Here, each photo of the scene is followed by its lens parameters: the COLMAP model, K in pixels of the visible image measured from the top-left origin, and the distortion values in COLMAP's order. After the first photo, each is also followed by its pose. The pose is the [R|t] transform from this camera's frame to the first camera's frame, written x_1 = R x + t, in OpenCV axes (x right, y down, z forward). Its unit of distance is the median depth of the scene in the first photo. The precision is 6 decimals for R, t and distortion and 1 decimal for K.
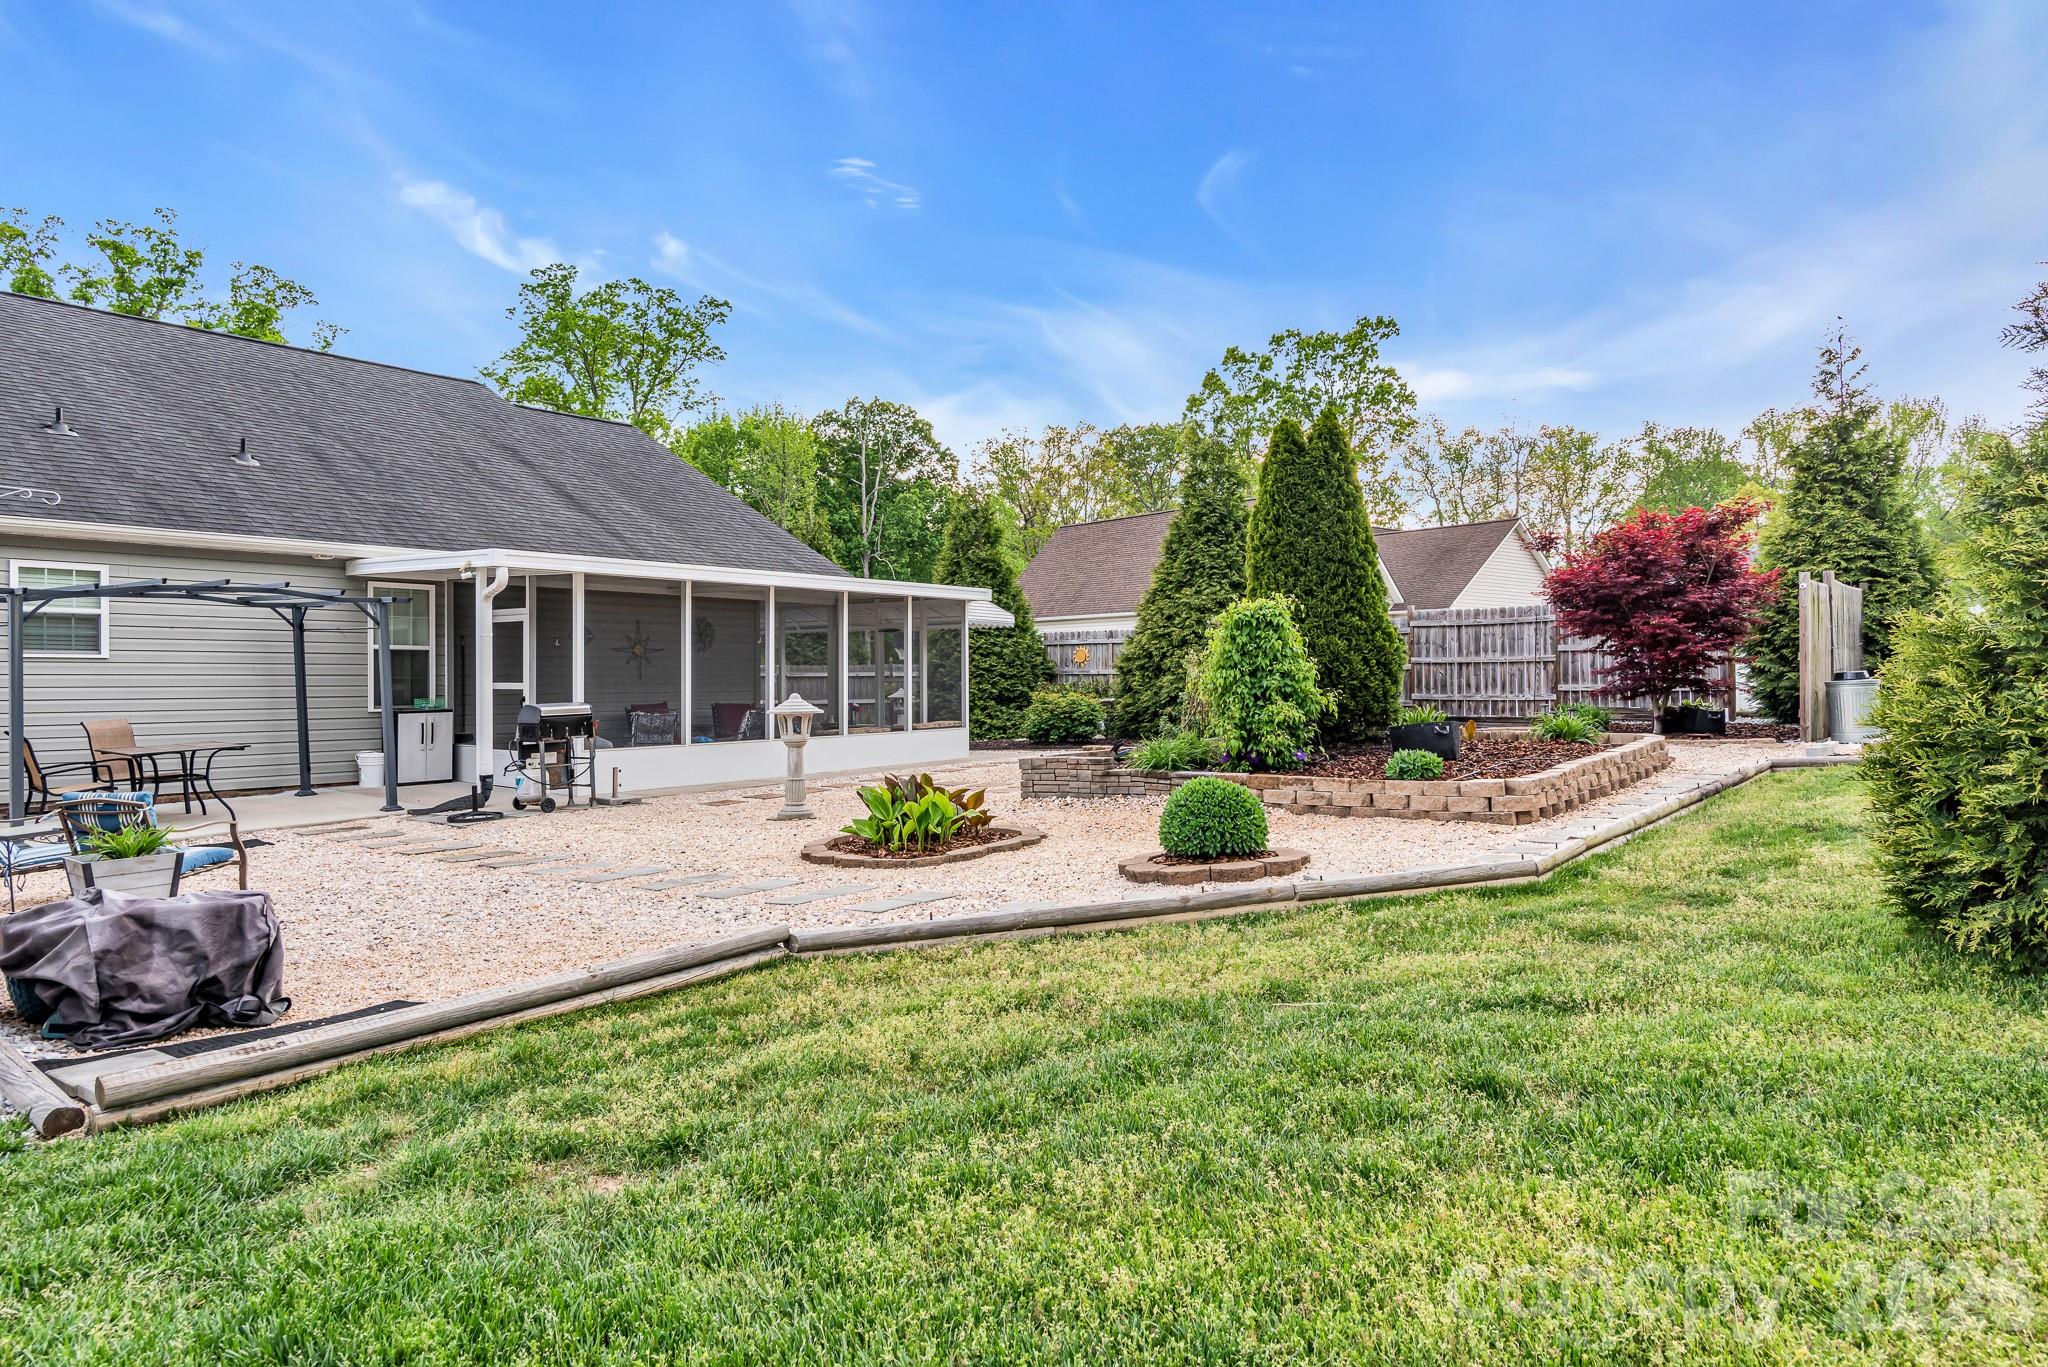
lens RADIAL K [[1229.4, 0, 1022.1], [0, 1229.4, 683.6], [0, 0, 1]] dist [-0.002516, -0.001041]
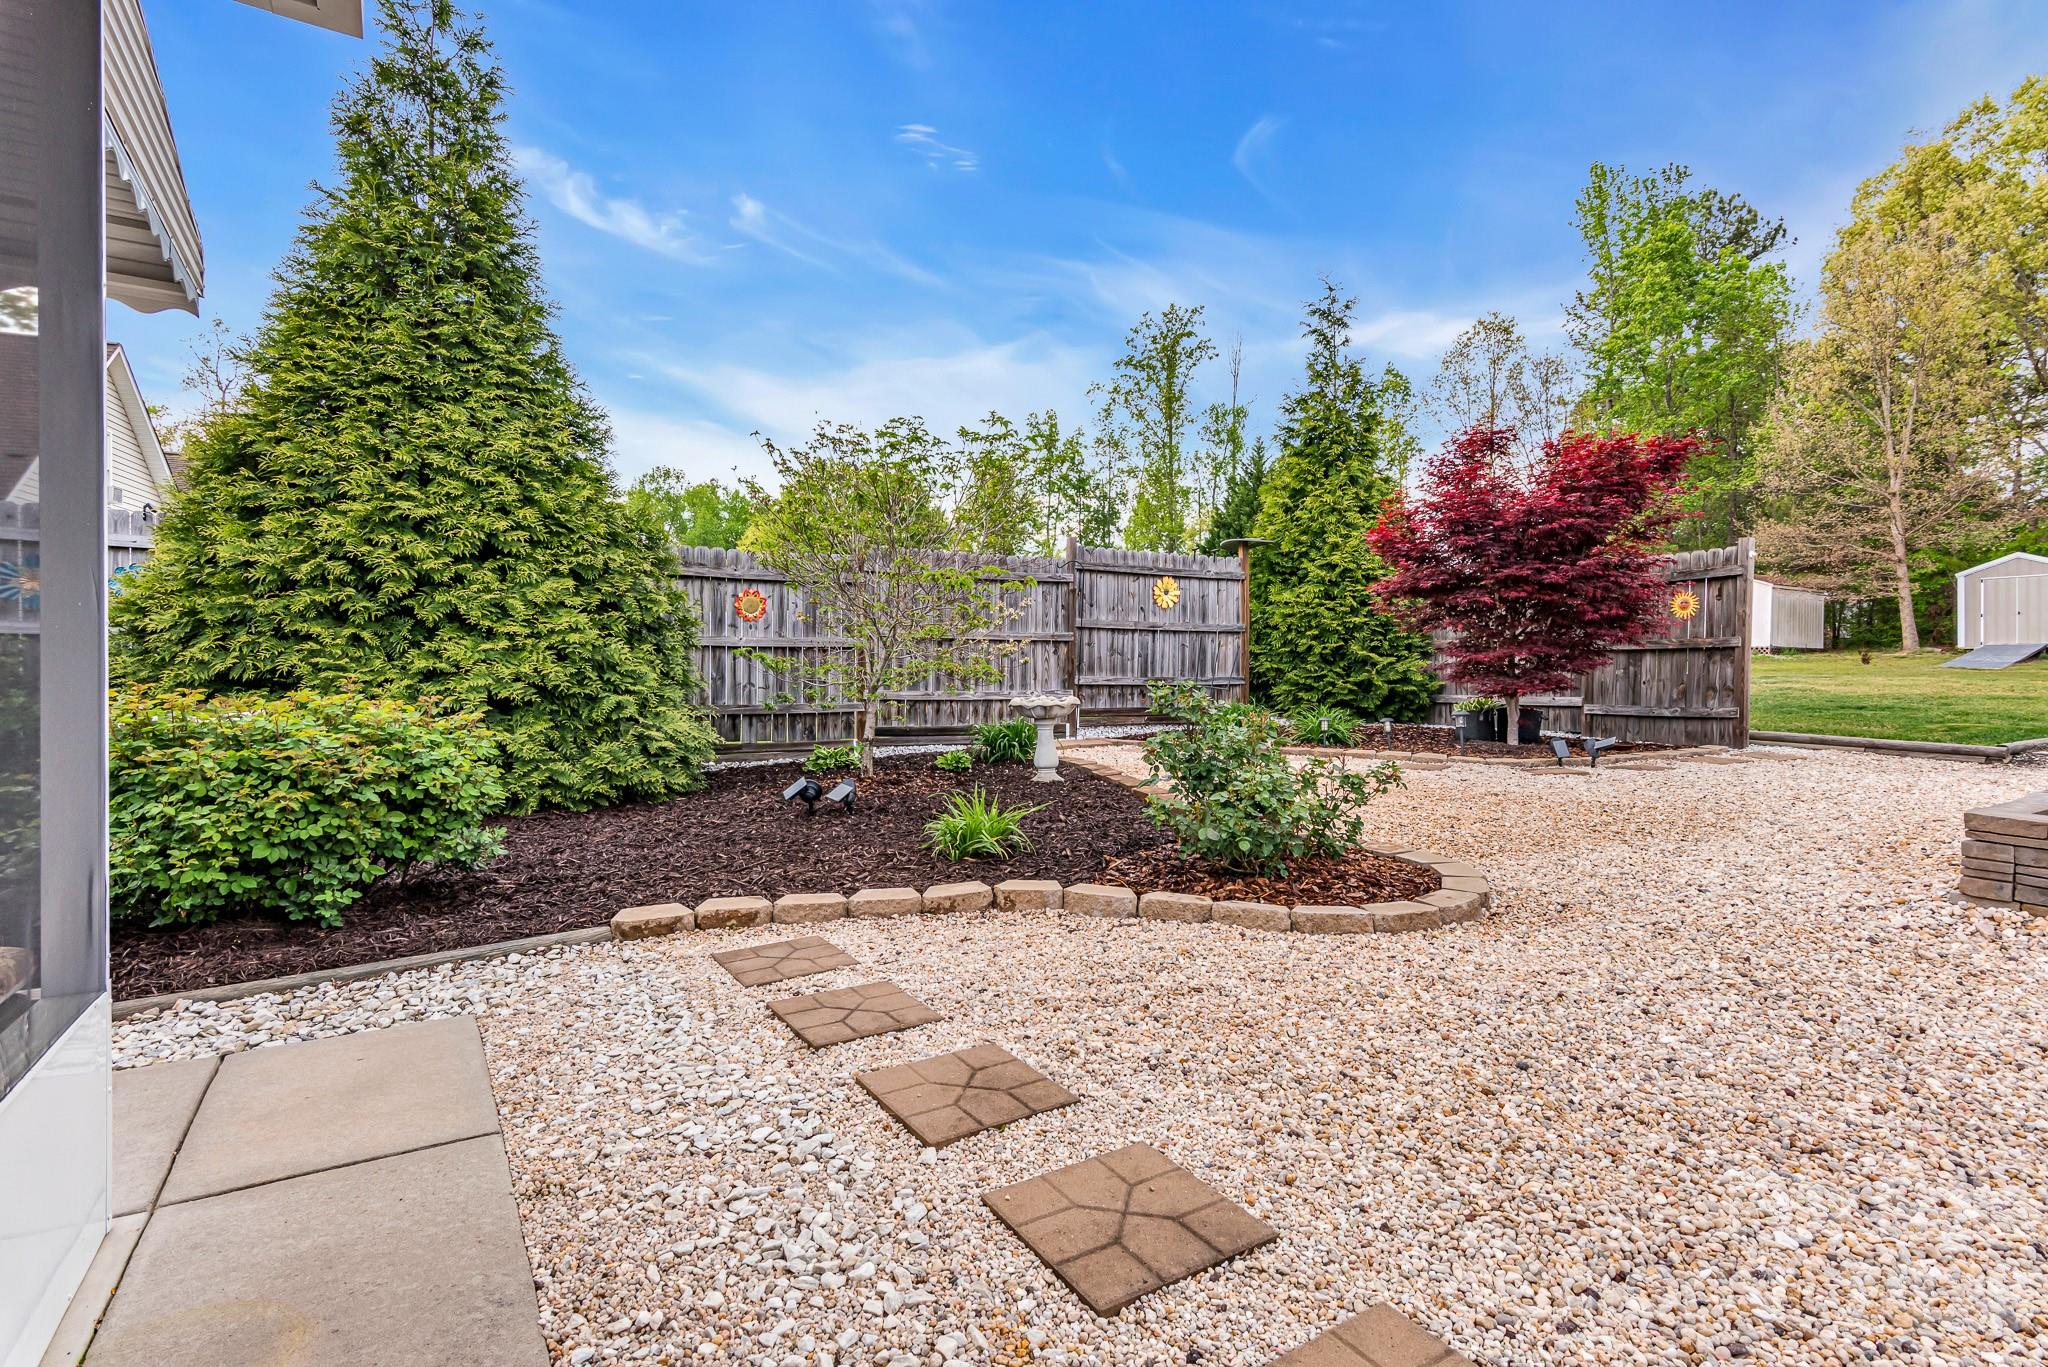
lens RADIAL K [[999.8, 0, 1018.7], [0, 999.8, 686.3], [0, 0, 1]] dist [-0.000391, 0.000054]
pose [[0.346878, -0.000832, 0.937910, -0.102469], [-0.005345, 0.999982, 0.002863, 0.005565], [-0.937895, -0.006006, 0.346867, 0.858872]]
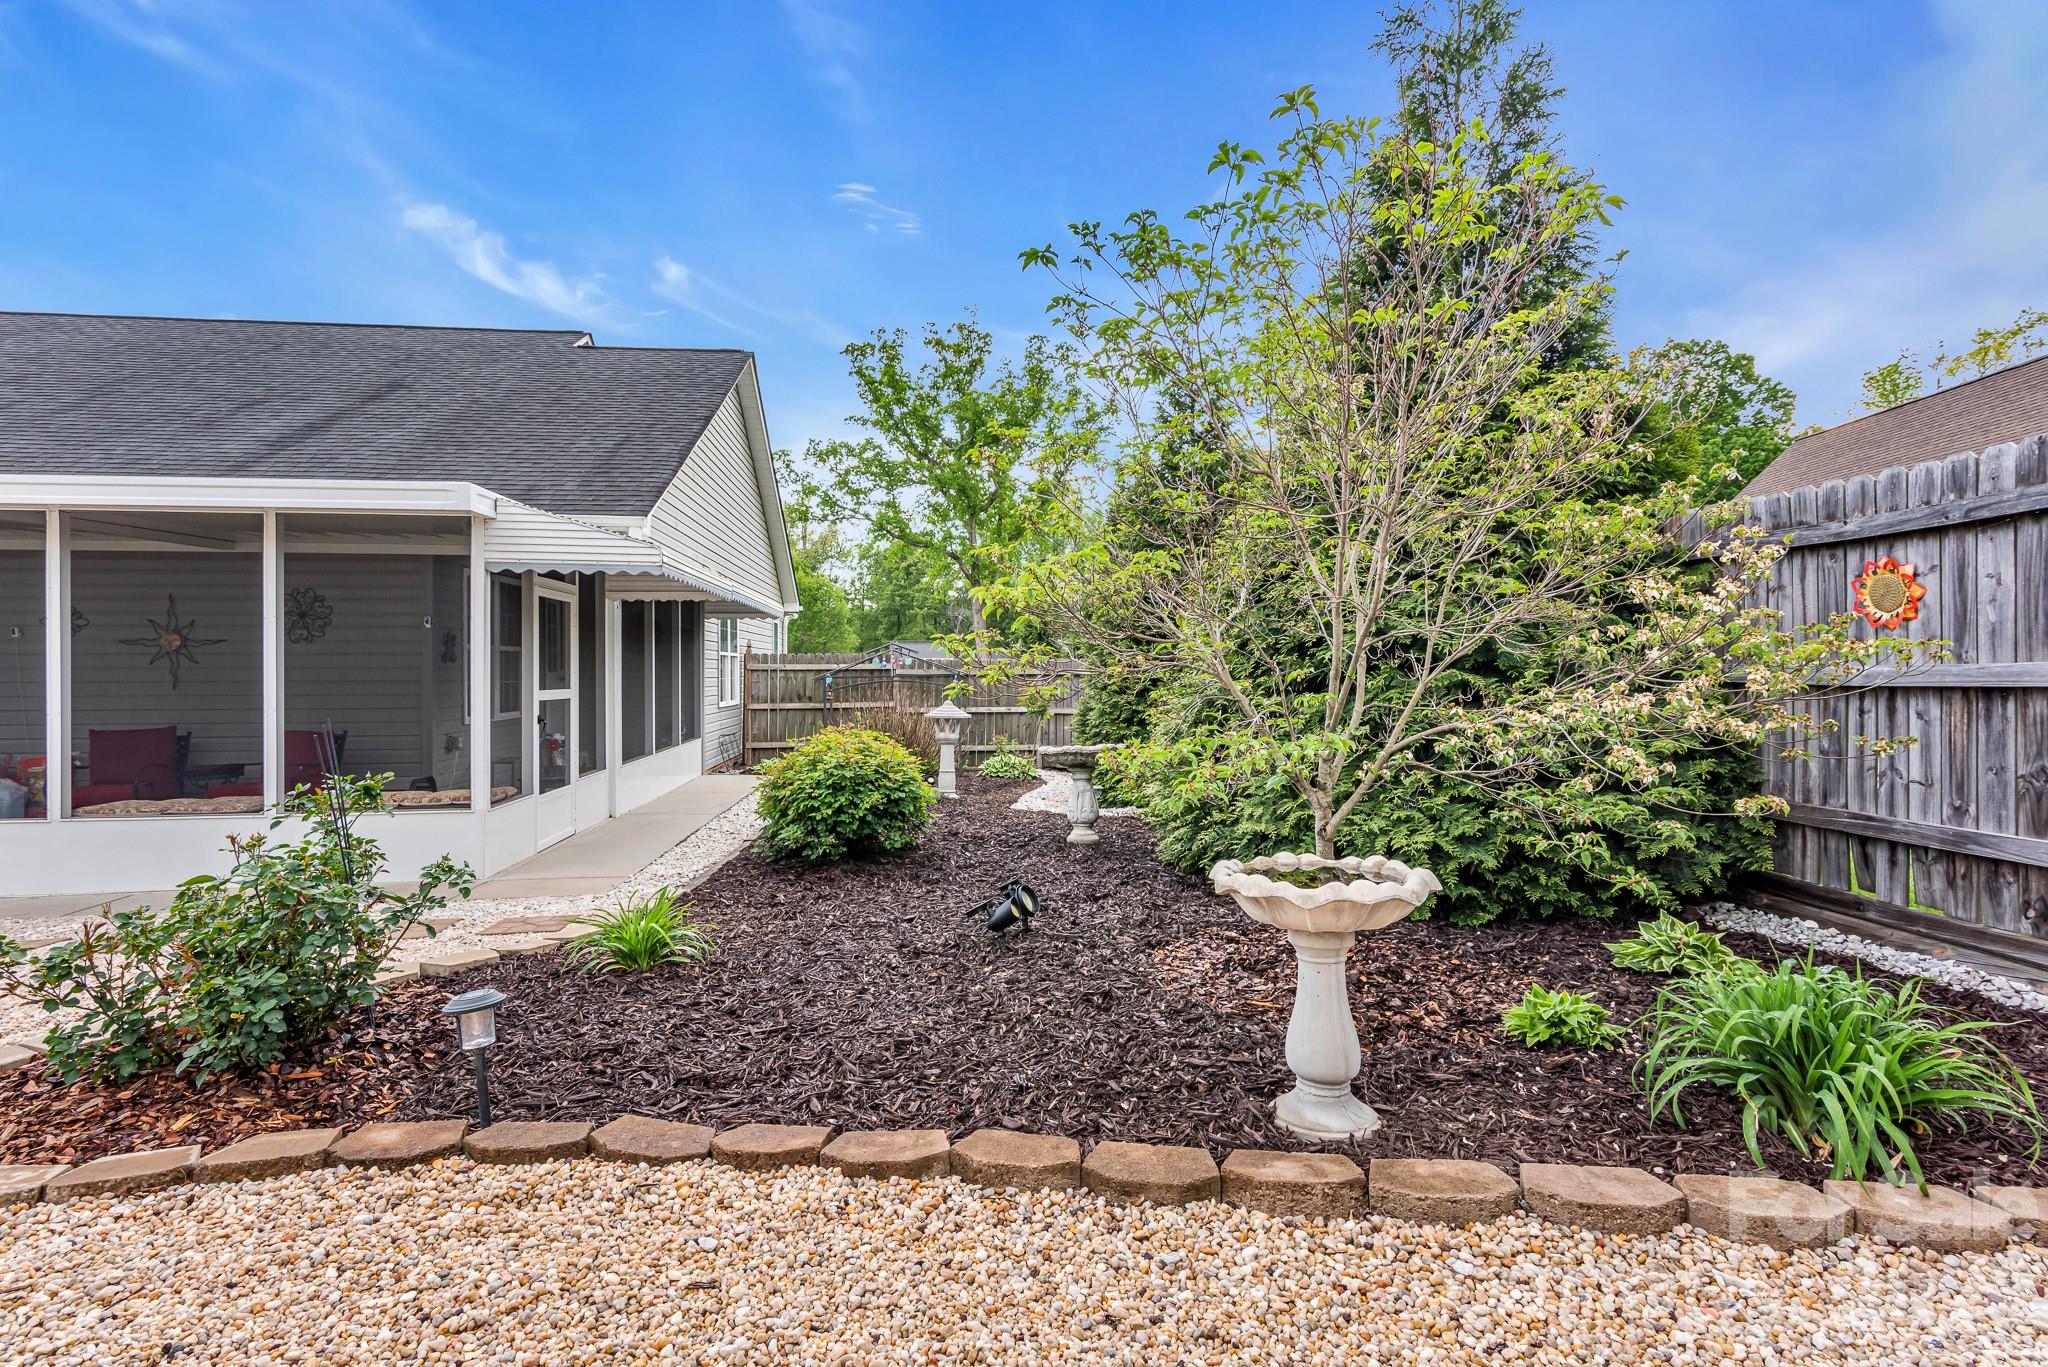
lens RADIAL K [[1016.3, 0, 1023.7], [0, 1016.3, 677.8], [0, 0, 1]] dist [0.003243, 0.000047]
pose [[0.699663, 0.010706, -0.714393, 0.337668], [-0.004987, 0.999937, 0.010101, -0.014989], [0.714455, -0.003505, 0.699672, 0.863380]]
